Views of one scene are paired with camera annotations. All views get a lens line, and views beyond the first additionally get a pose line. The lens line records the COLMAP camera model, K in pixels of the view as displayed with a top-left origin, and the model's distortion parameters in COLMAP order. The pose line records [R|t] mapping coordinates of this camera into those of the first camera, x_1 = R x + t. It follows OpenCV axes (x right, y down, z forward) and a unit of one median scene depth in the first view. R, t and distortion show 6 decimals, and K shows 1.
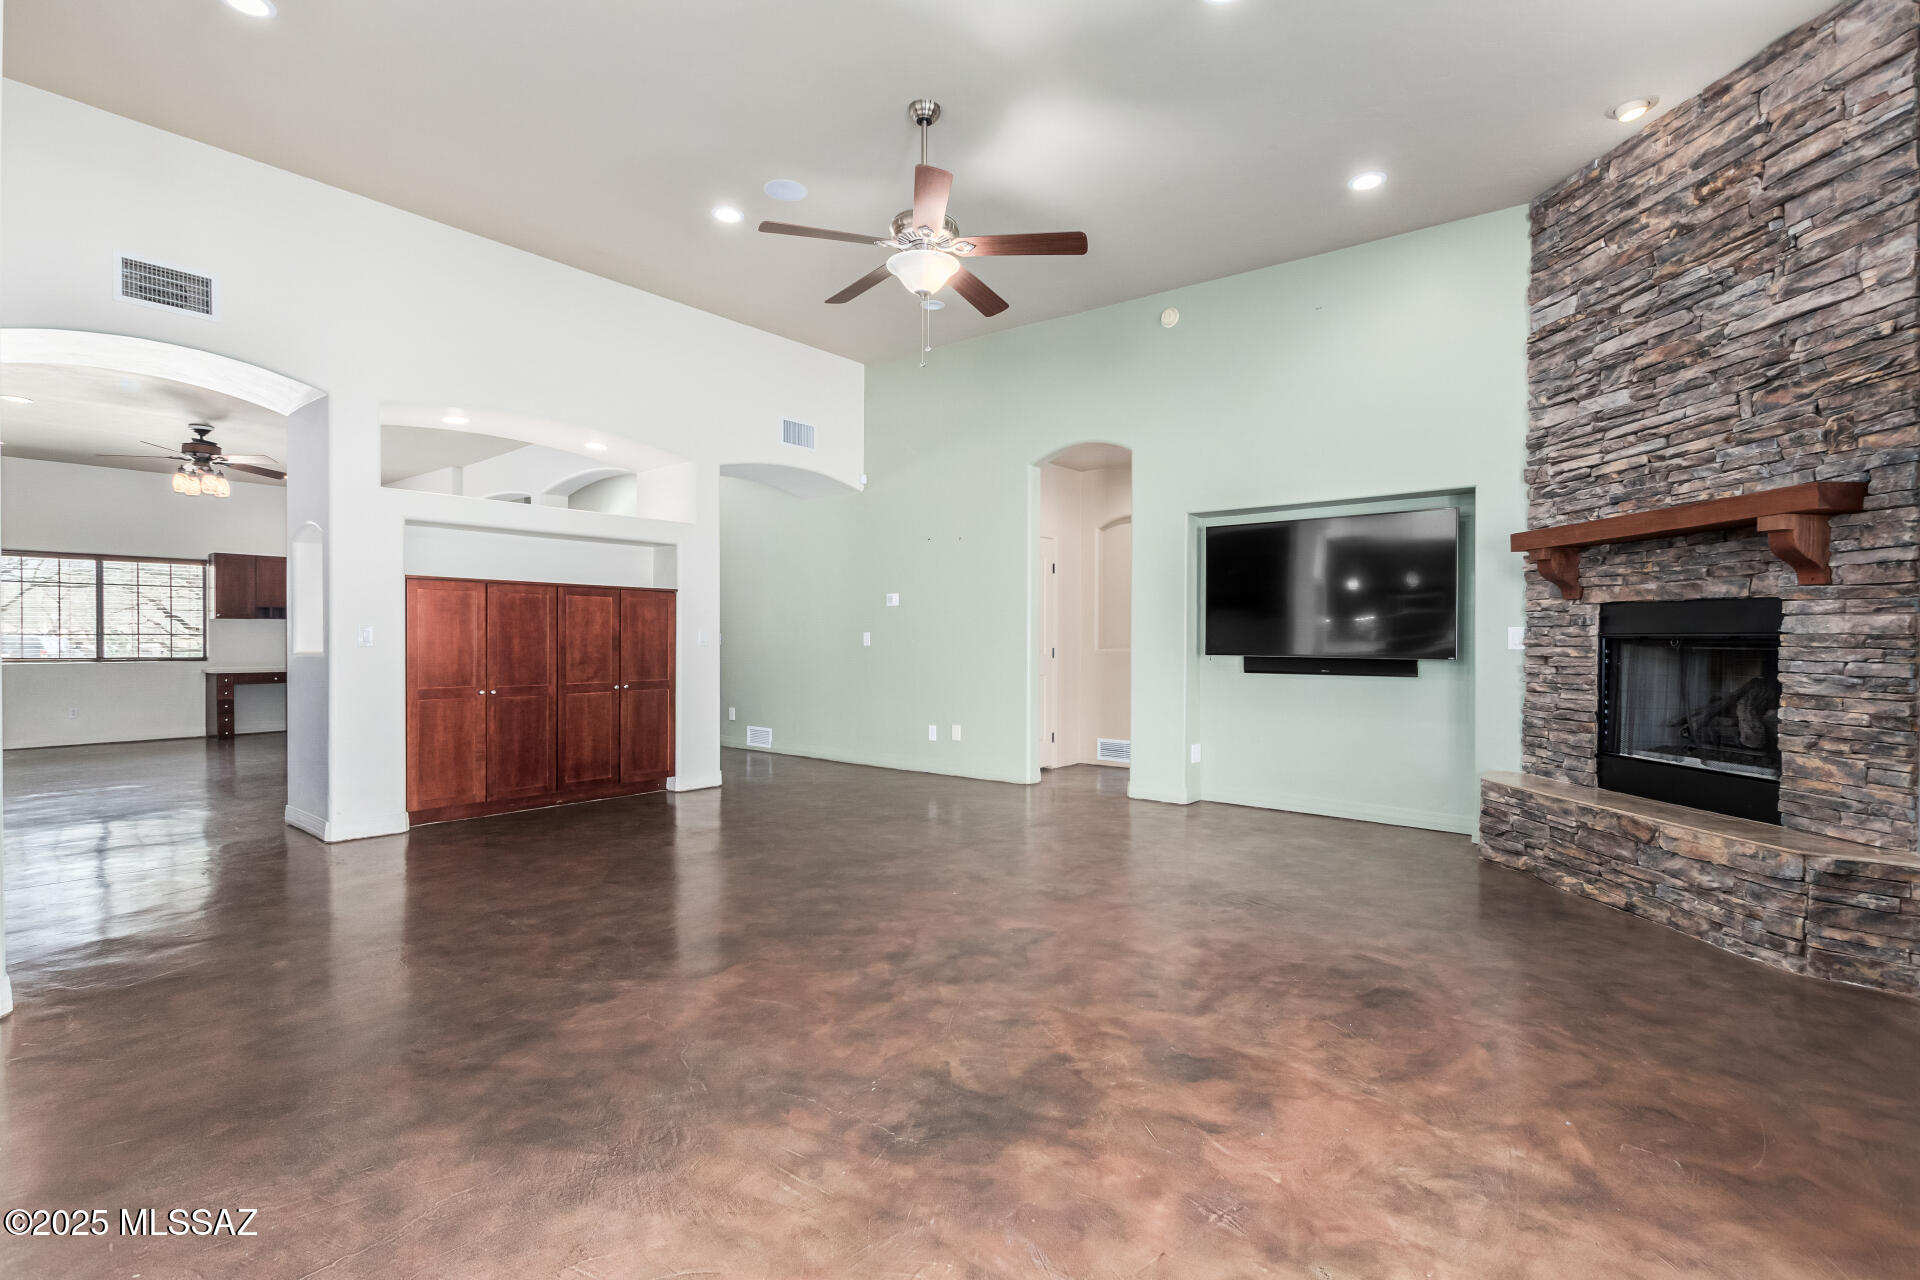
lens RADIAL K [[887.6, 0, 950.4], [0, 887.6, 644.9], [0, 0, 1]] dist [0.001168, -0.000039]
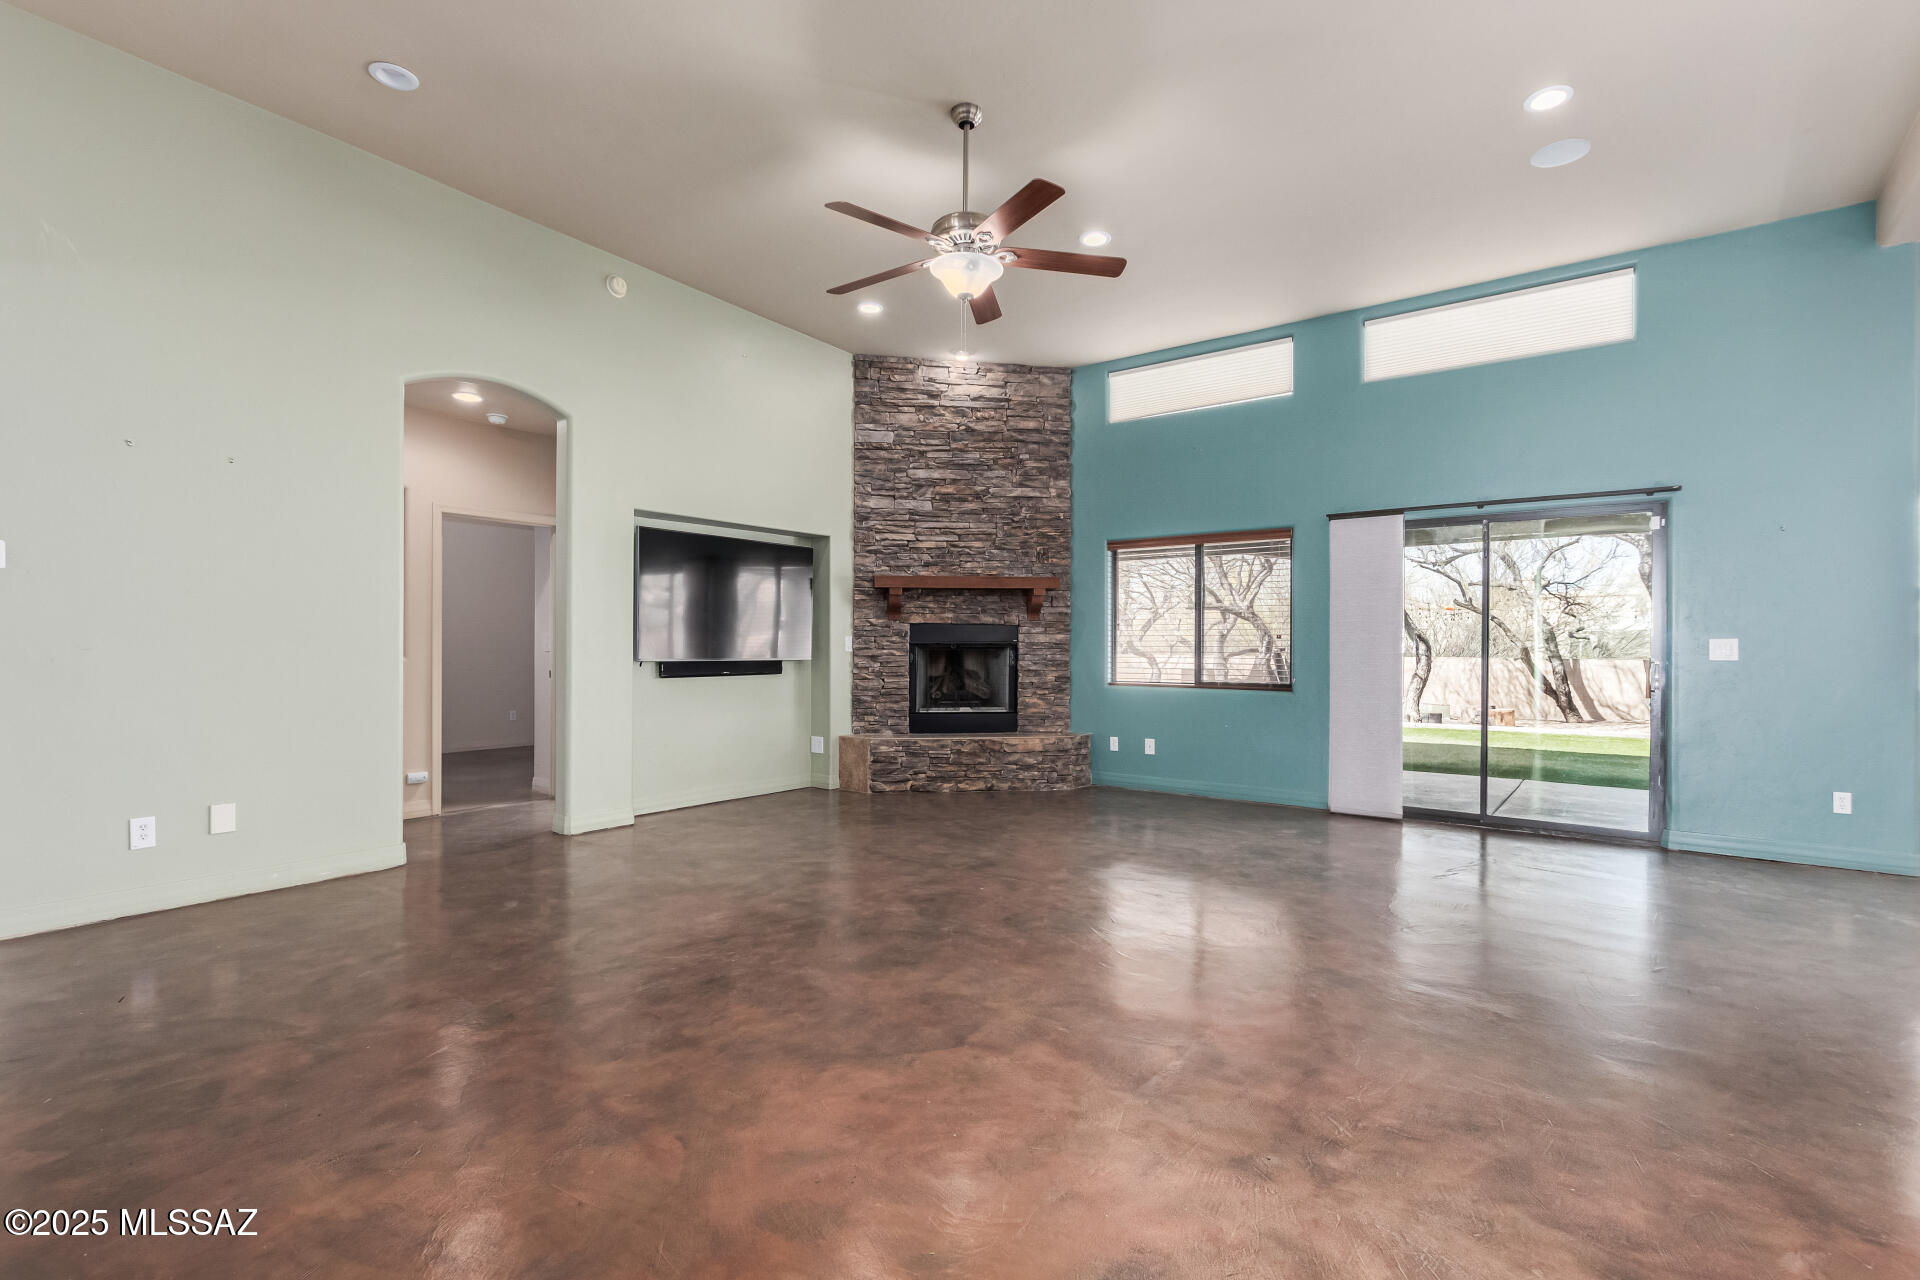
lens RADIAL K [[893.5, 0, 977.5], [0, 893.5, 639.8], [0, 0, 1]] dist [0.003301, 0.000241]
pose [[-0.065599, 0.005544, 0.997831, -0.922969], [0.005420, 0.999972, -0.005200, -0.005974], [-0.997831, 0.005067, -0.065627, 0.947651]]
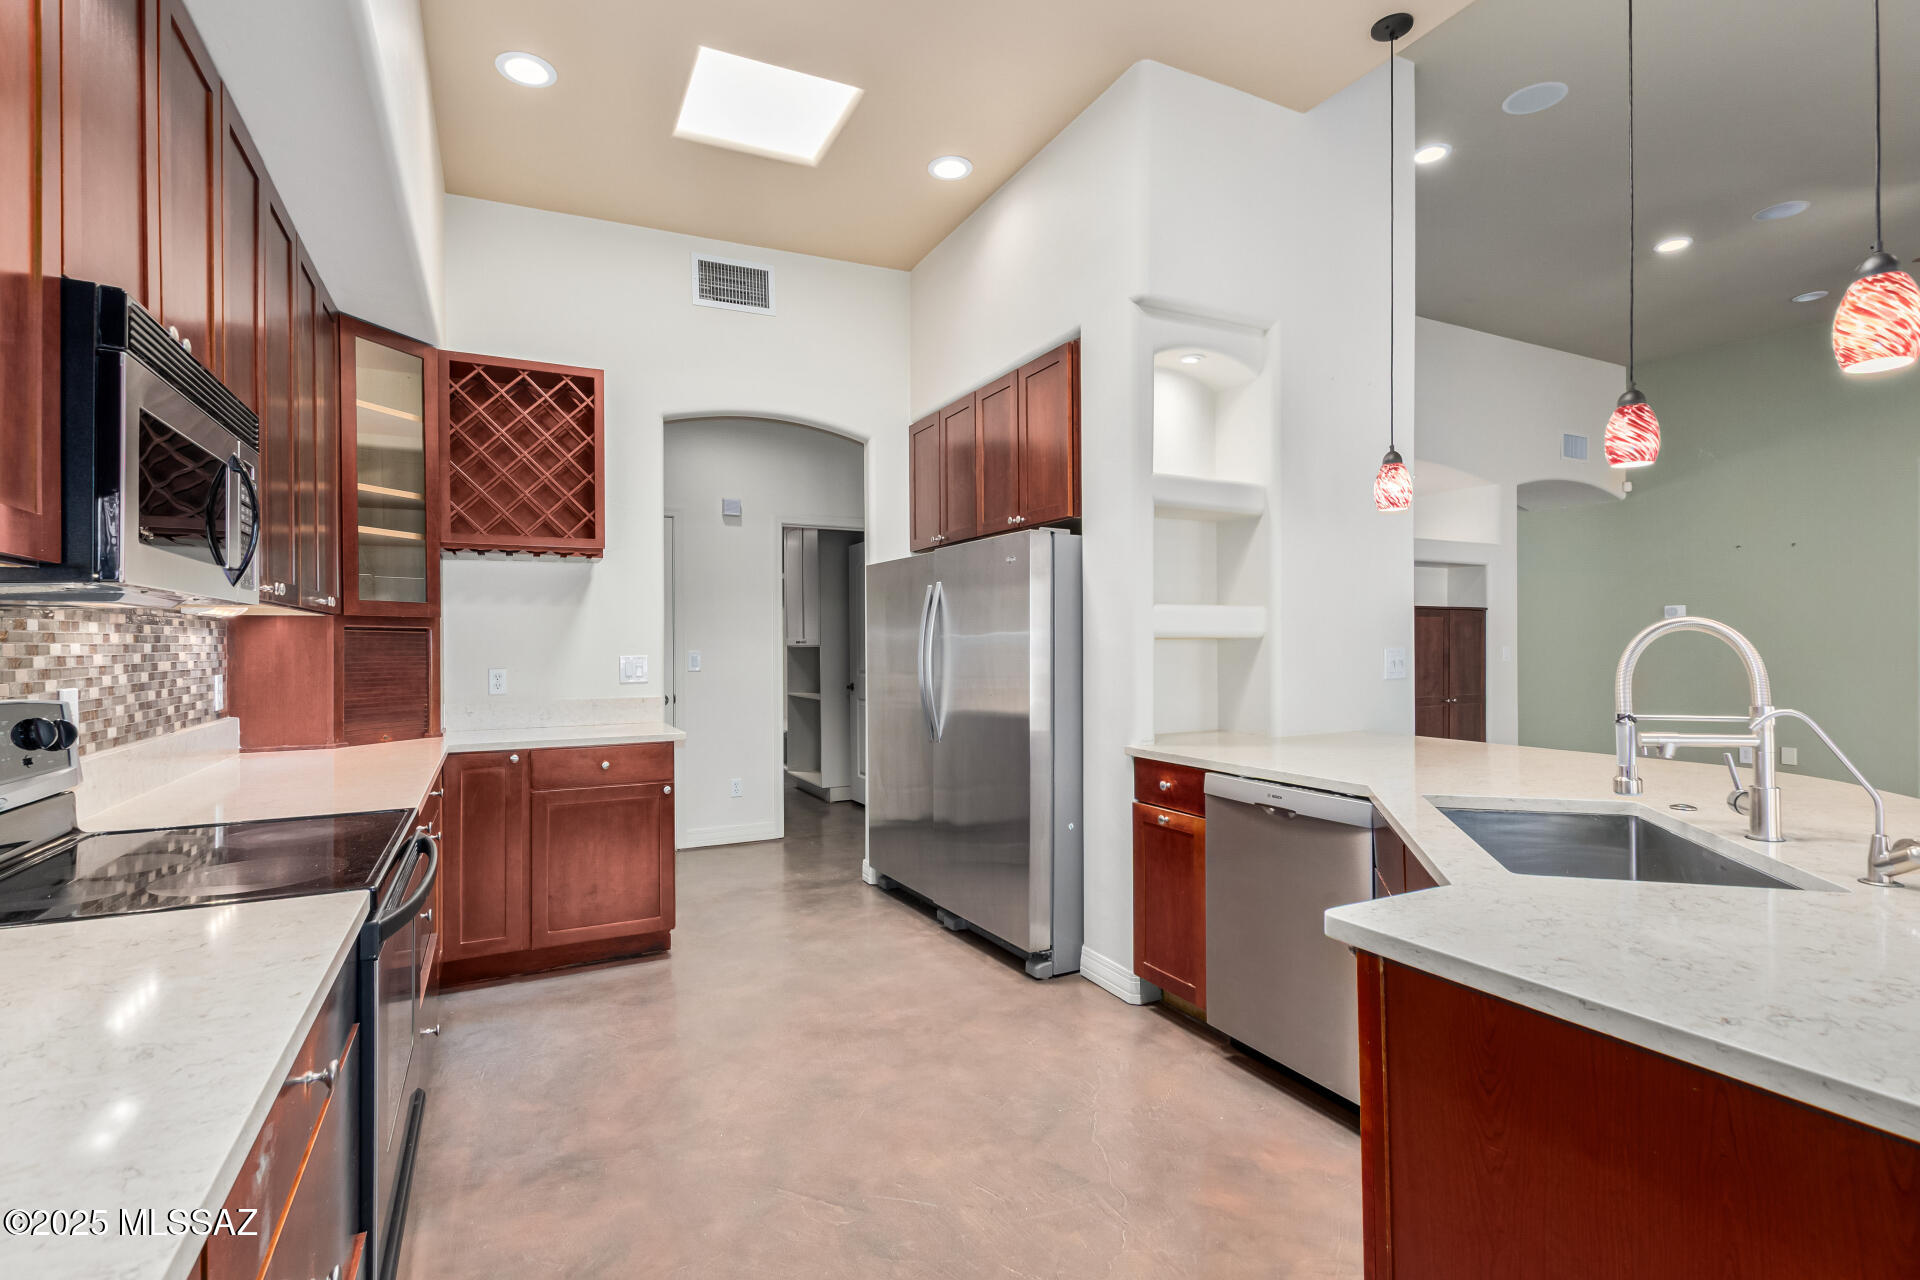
lens RADIAL K [[911.6, 0, 962.0], [0, 911.6, 647.7], [0, 0, 1]] dist [-0.002886, -0.000673]
pose [[0.923494, -0.005924, -0.383568, -0.705148], [0.003999, 0.999975, -0.005815, -0.018838], [0.383593, 0.003836, 0.923494, -0.337620]]
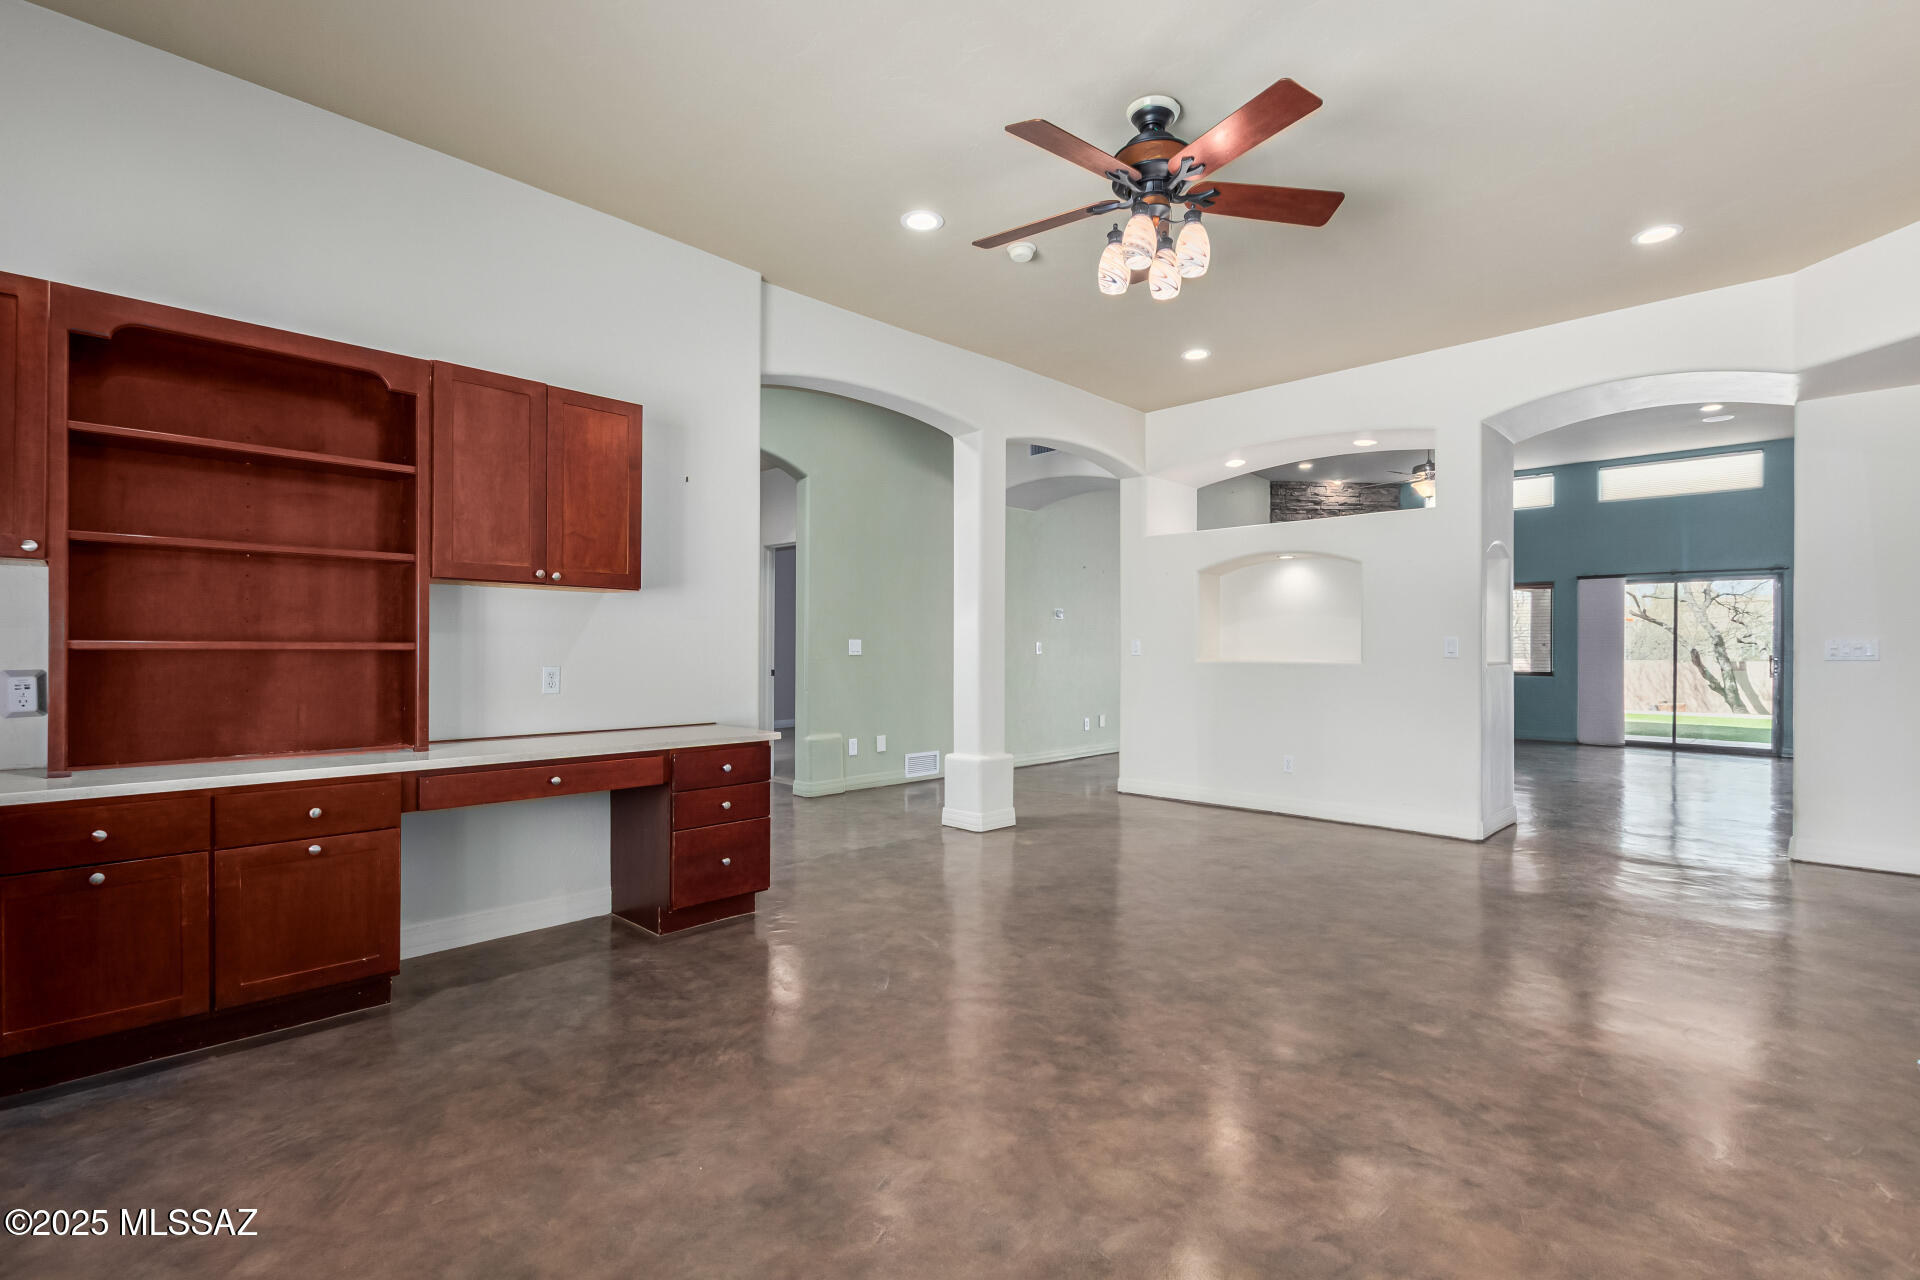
lens RADIAL K [[887.6, 0, 950.4], [0, 887.6, 644.9], [0, 0, 1]] dist [0.001168, -0.000039]
pose [[0.080018, 0.001030, 0.996793, -2.153996], [0.001956, 0.999997, -0.001190, -0.015392], [-0.996792, 0.002045, 0.080016, 1.838731]]
